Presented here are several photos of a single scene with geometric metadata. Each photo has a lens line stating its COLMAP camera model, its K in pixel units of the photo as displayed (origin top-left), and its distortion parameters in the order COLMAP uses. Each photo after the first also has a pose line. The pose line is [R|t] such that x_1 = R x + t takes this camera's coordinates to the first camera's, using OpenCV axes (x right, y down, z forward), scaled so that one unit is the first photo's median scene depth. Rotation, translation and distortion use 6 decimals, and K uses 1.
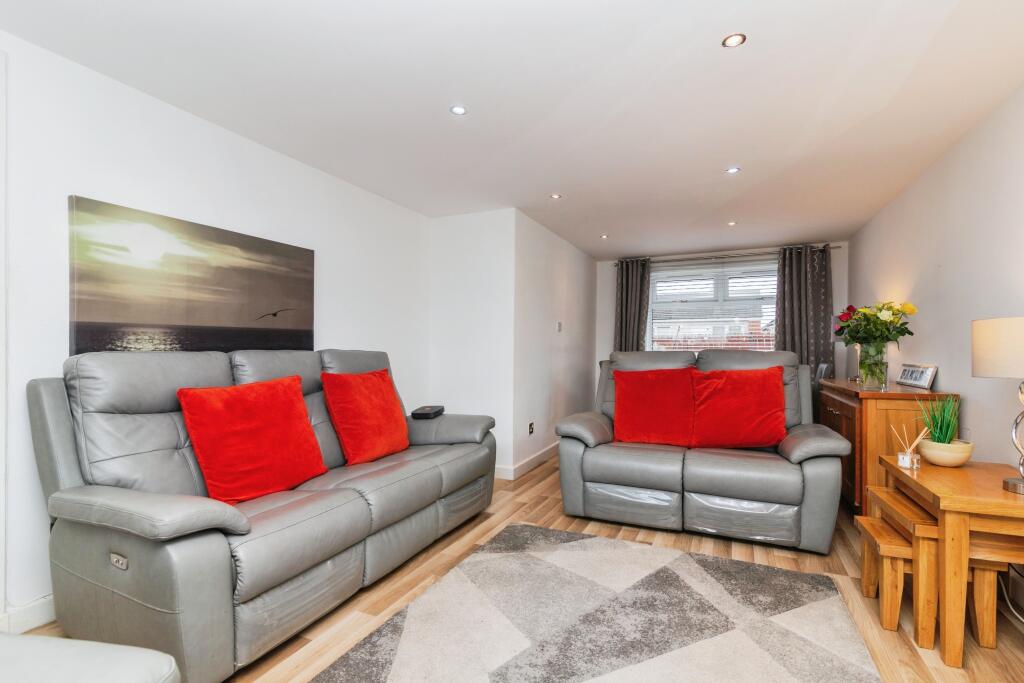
lens RADIAL K [[472.2, 0, 513.0], [0, 472.2, 350.8], [0, 0, 1]] dist [0.003266, -0.000026]
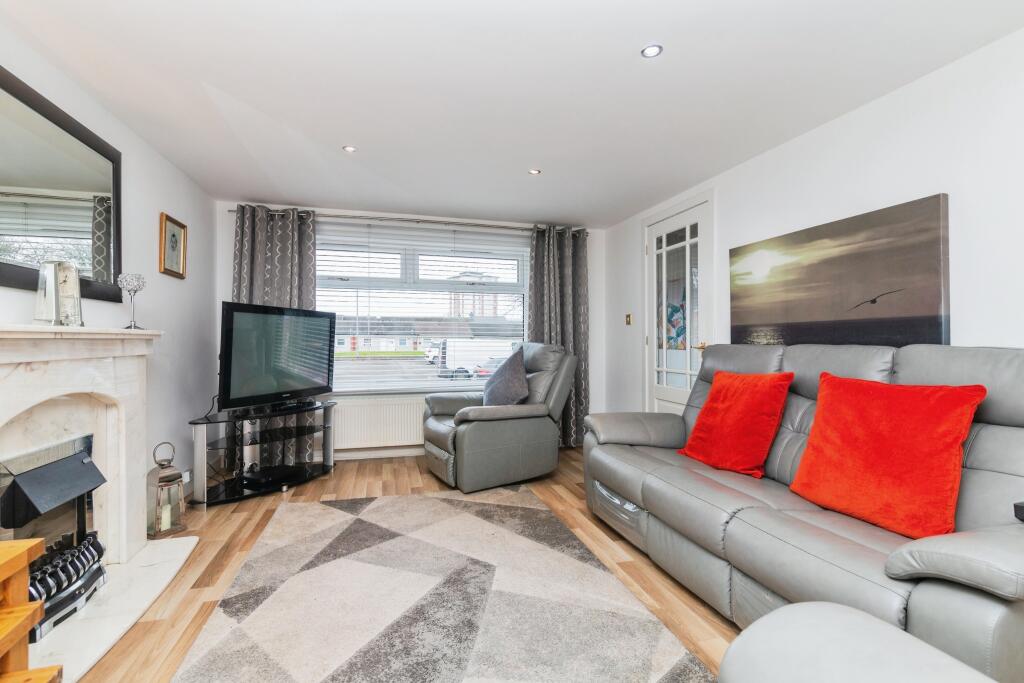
lens RADIAL K [[472.2, 0, 513.7], [0, 472.2, 333.1], [0, 0, 1]] dist [0.003266, -0.000026]
pose [[-0.760690, -0.014967, -0.648943, 0.617517], [-0.010456, 0.999887, -0.010805, -0.009381], [0.649031, -0.001434, -0.760760, 1.540734]]
